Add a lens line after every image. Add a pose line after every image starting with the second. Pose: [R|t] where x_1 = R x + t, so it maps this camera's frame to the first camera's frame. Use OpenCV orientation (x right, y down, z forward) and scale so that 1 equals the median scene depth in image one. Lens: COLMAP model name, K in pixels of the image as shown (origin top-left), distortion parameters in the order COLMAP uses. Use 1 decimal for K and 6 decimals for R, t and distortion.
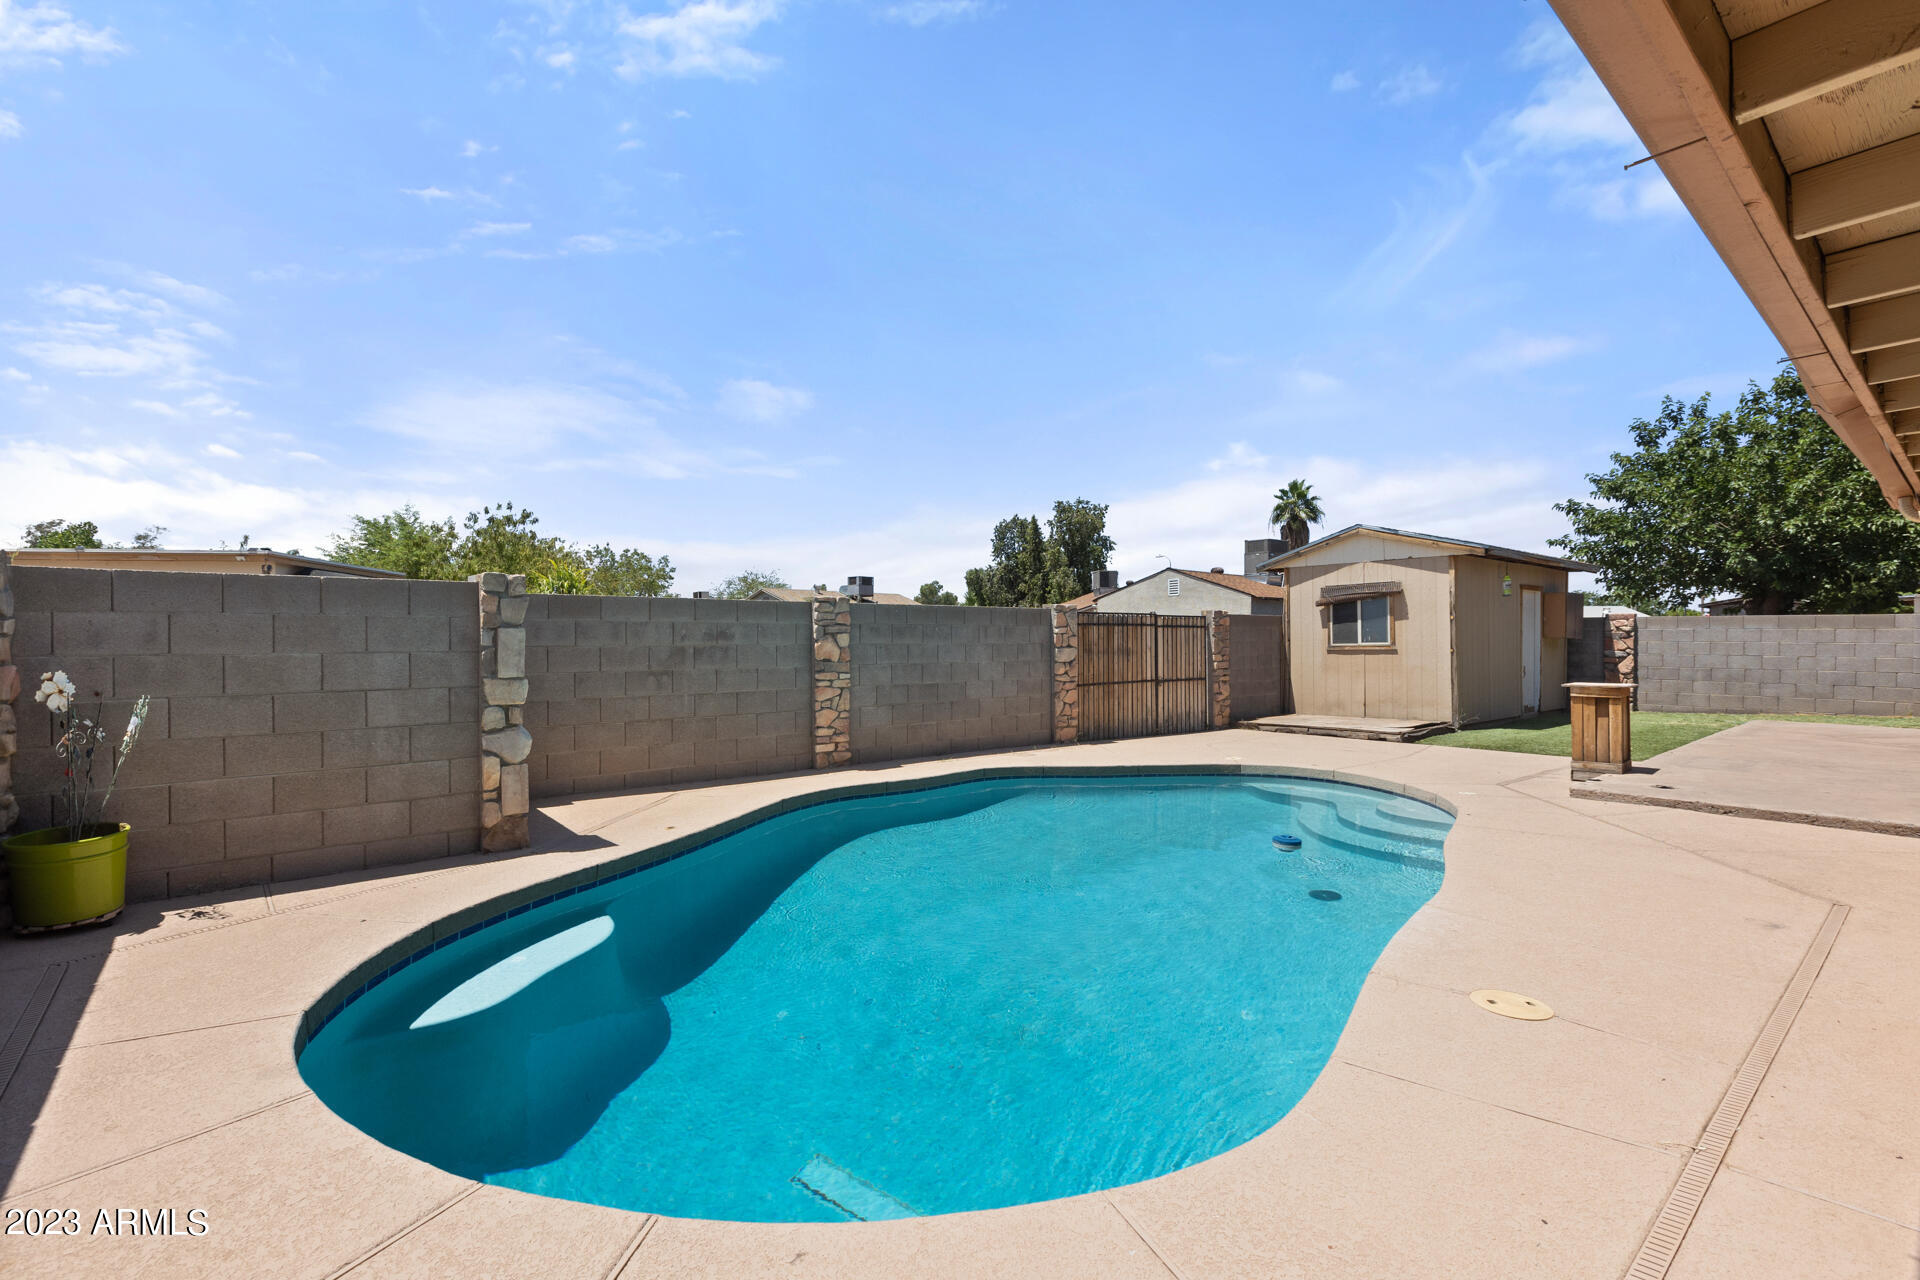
lens RADIAL K [[868.7, 0, 960.0], [0, 868.7, 640.0], [0, 0, 1]] dist [0.003859, 0.000389]
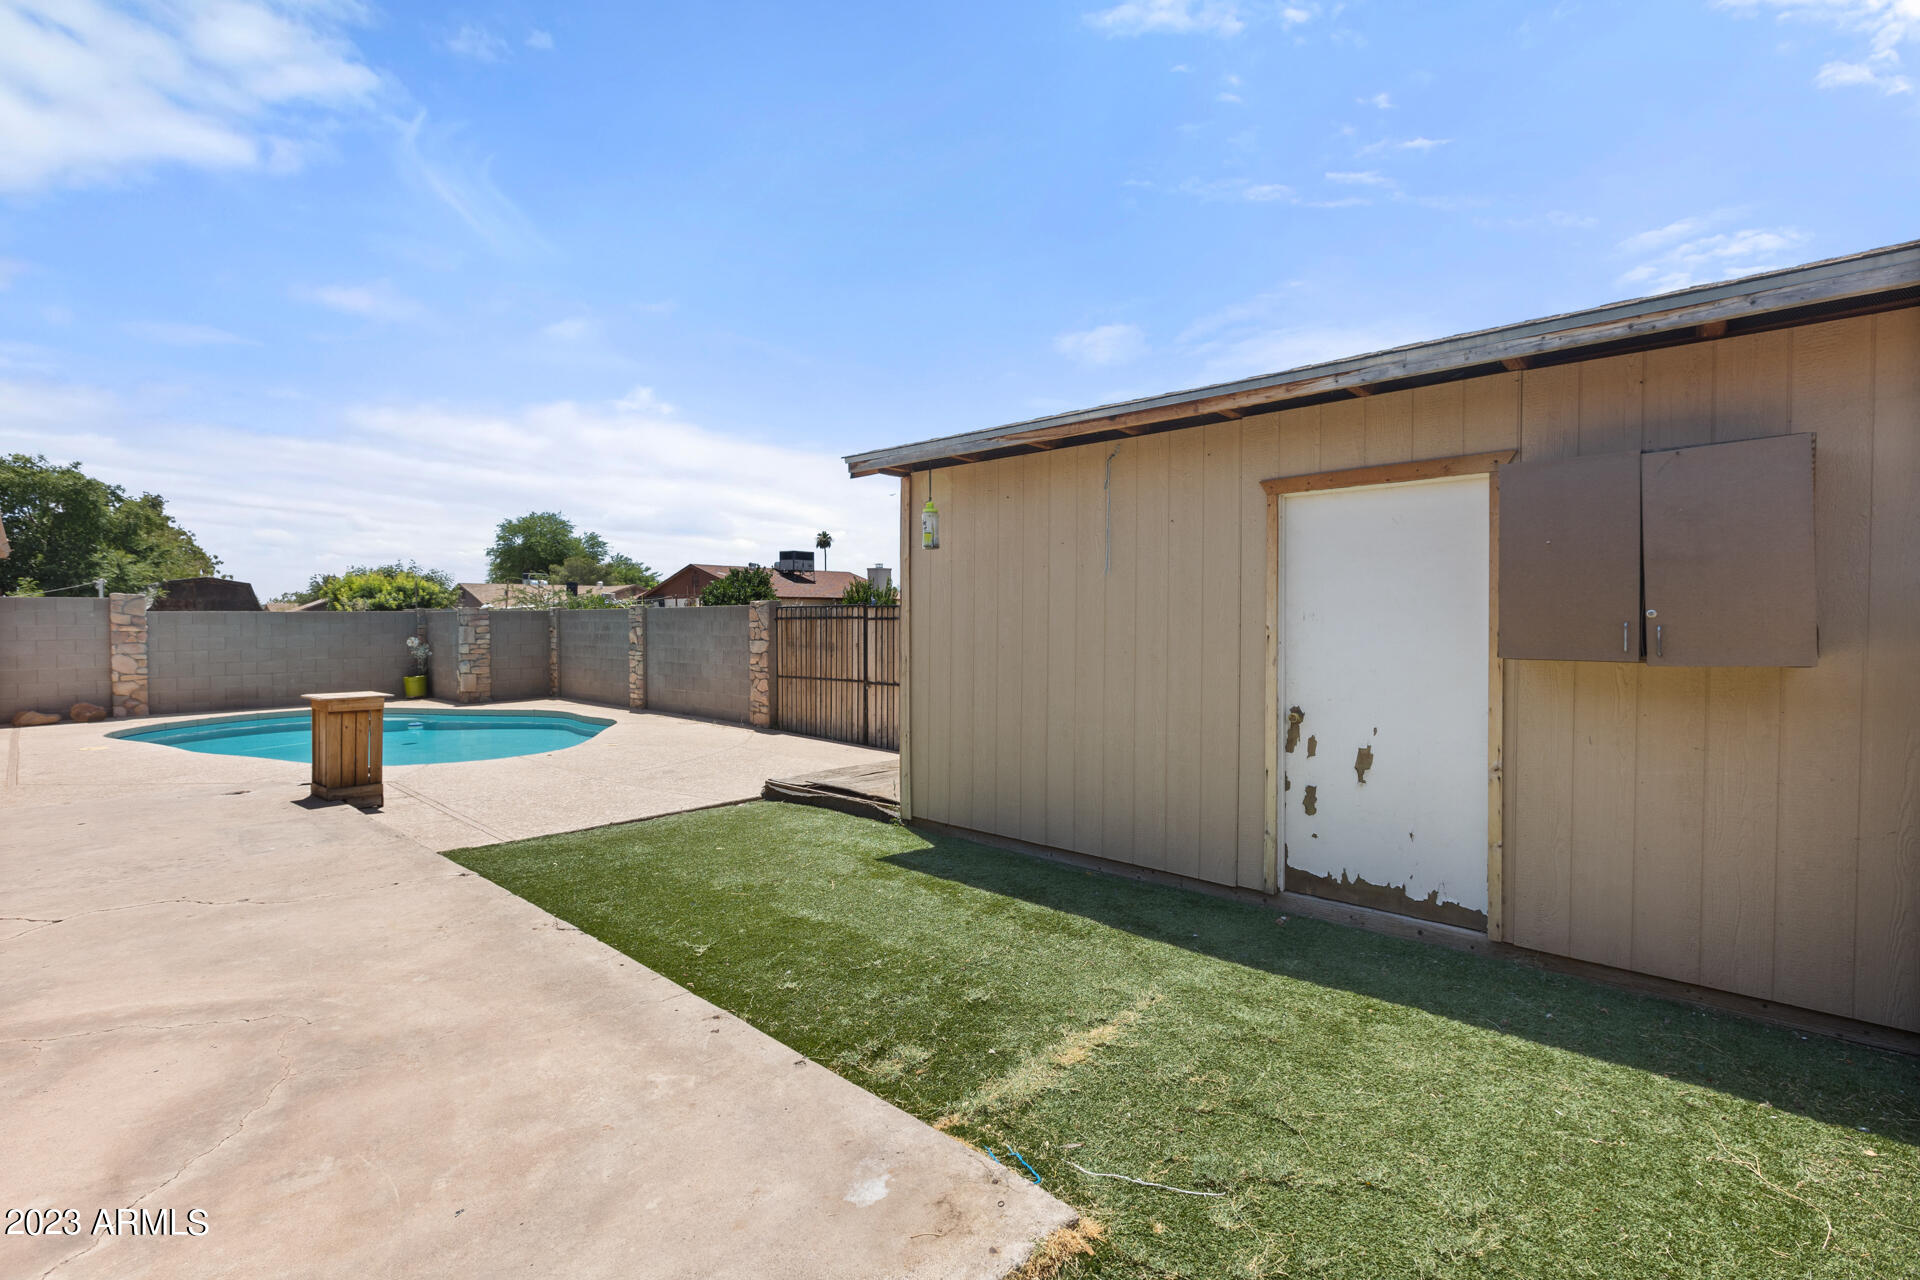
lens RADIAL K [[847.9, 0, 957.8], [0, 847.9, 634.9], [0, 0, 1]] dist [0.000002, -0.001008]
pose [[0.134894, 0.018251, -0.990692, 1.353714], [0.001206, 0.999827, 0.018583, -0.019719], [0.990859, -0.003701, 0.134848, 1.228182]]
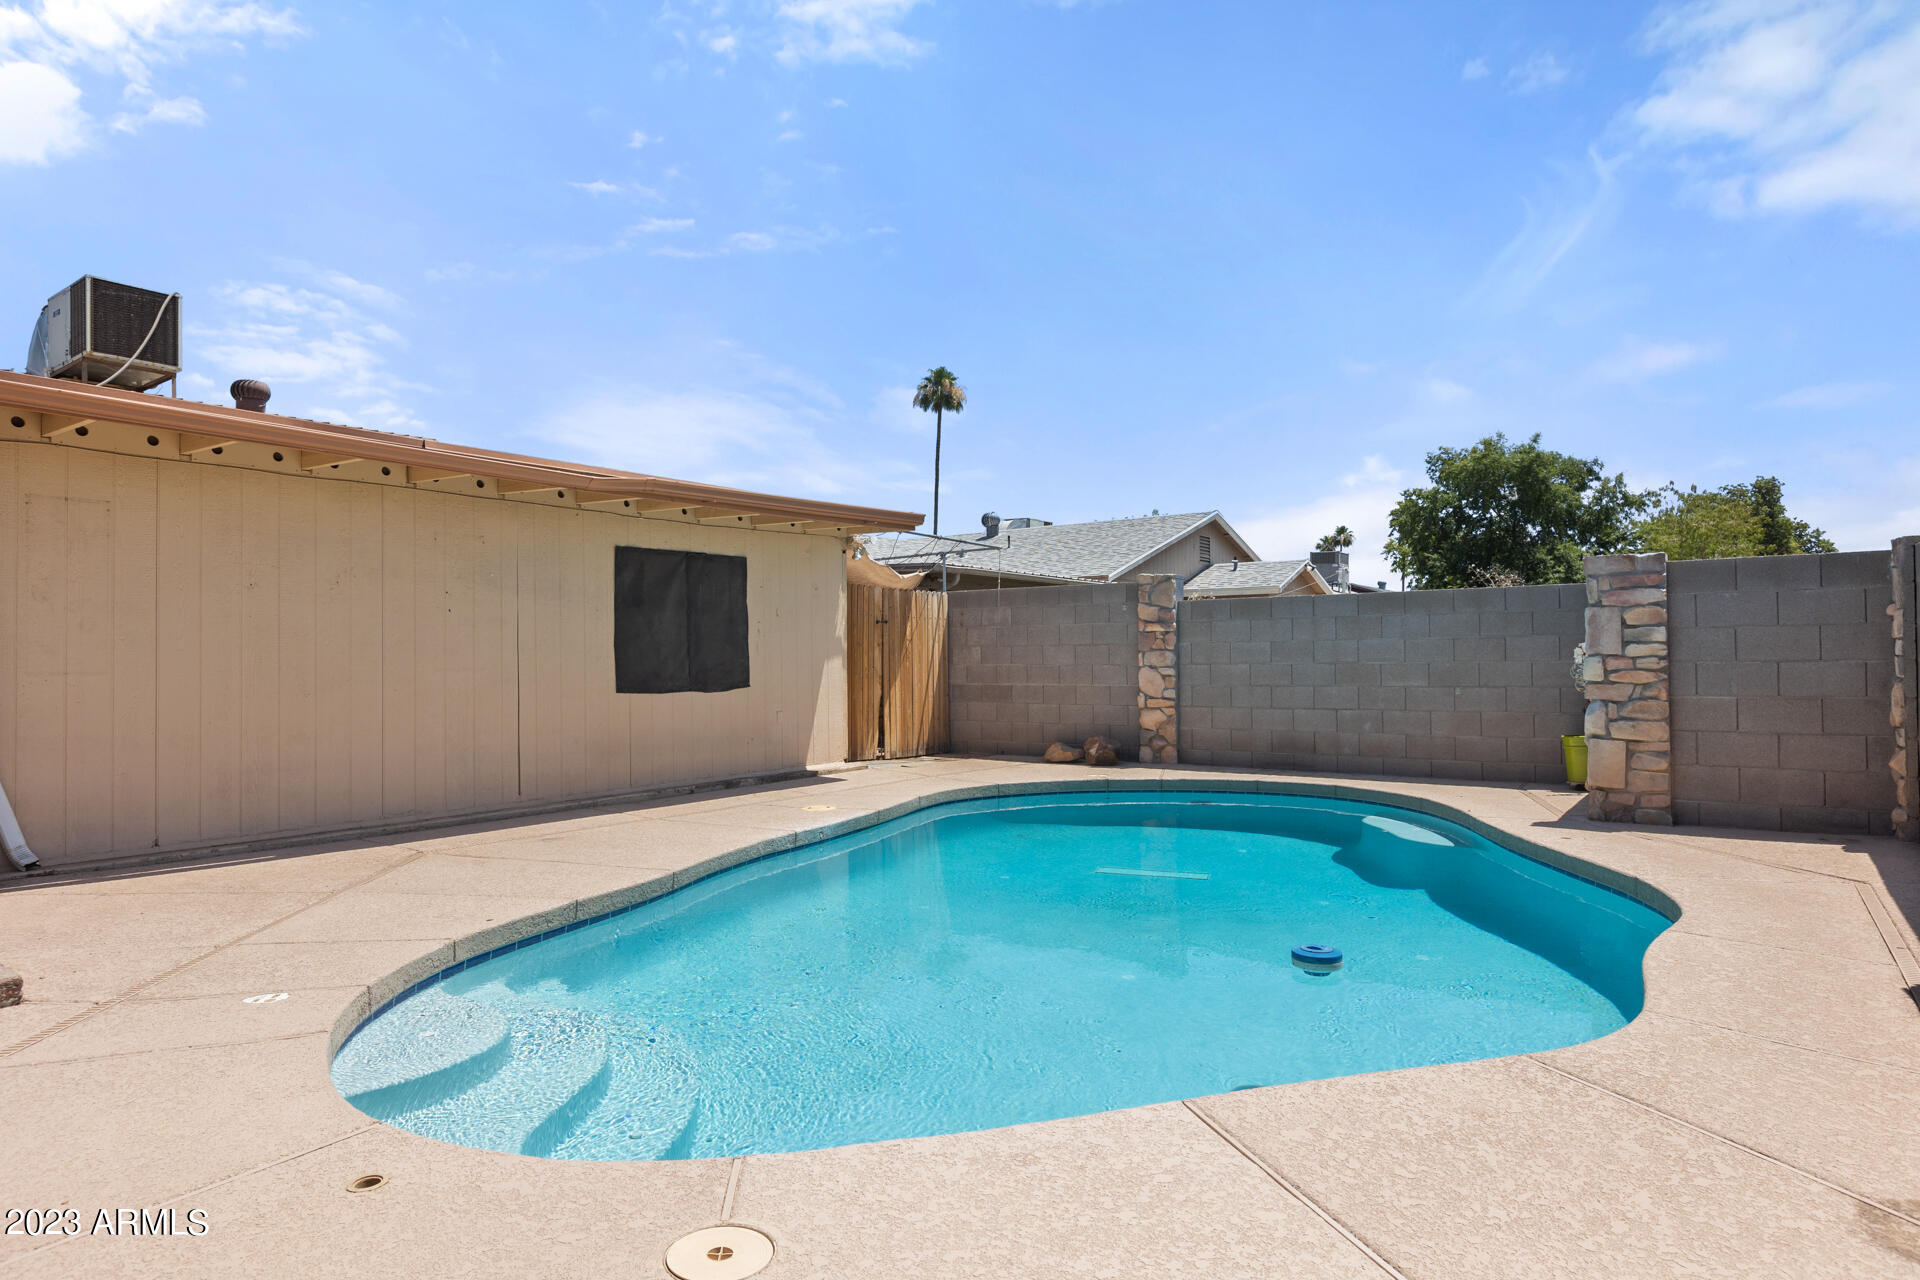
lens RADIAL K [[1109.0, 0, 967.1], [0, 1109.0, 631.6], [0, 0, 1]] dist [0.031330, 0.001487]
pose [[-0.966723, 0.001153, -0.255823, 0.296886], [0.006476, 0.999780, -0.019966, 0.020386], [0.255744, -0.020958, -0.966517, 1.163609]]
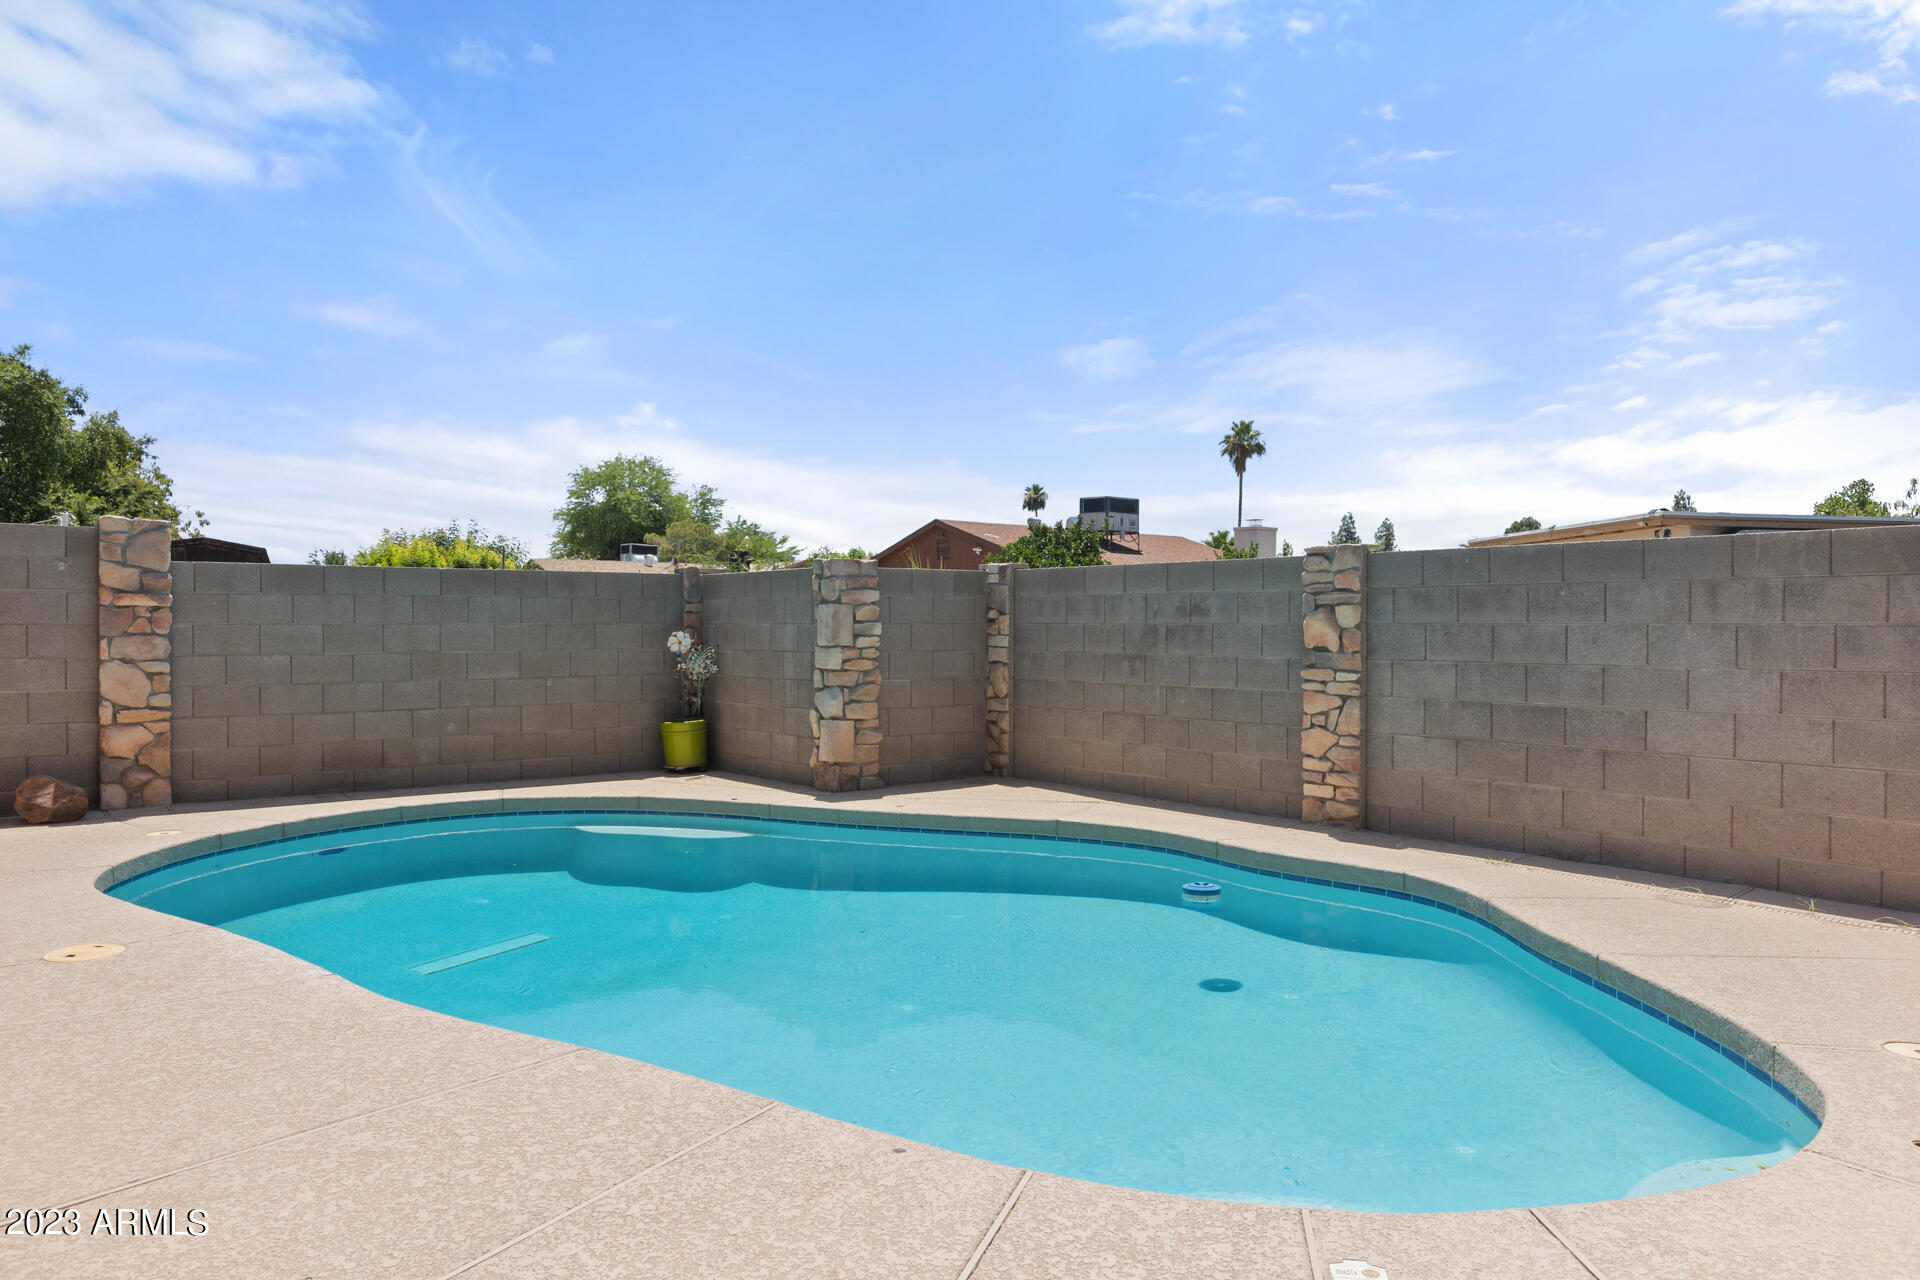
lens RADIAL K [[1308.1, 0, 960.0], [0, 1308.1, 640.0], [0, 0, 1]] dist [0.000021, 0.004095]
pose [[-0.043236, 0.010966, -0.999005, 0.681900], [-0.006970, 0.999912, 0.011278, 0.007226], [0.999041, 0.007451, -0.043156, 0.683601]]
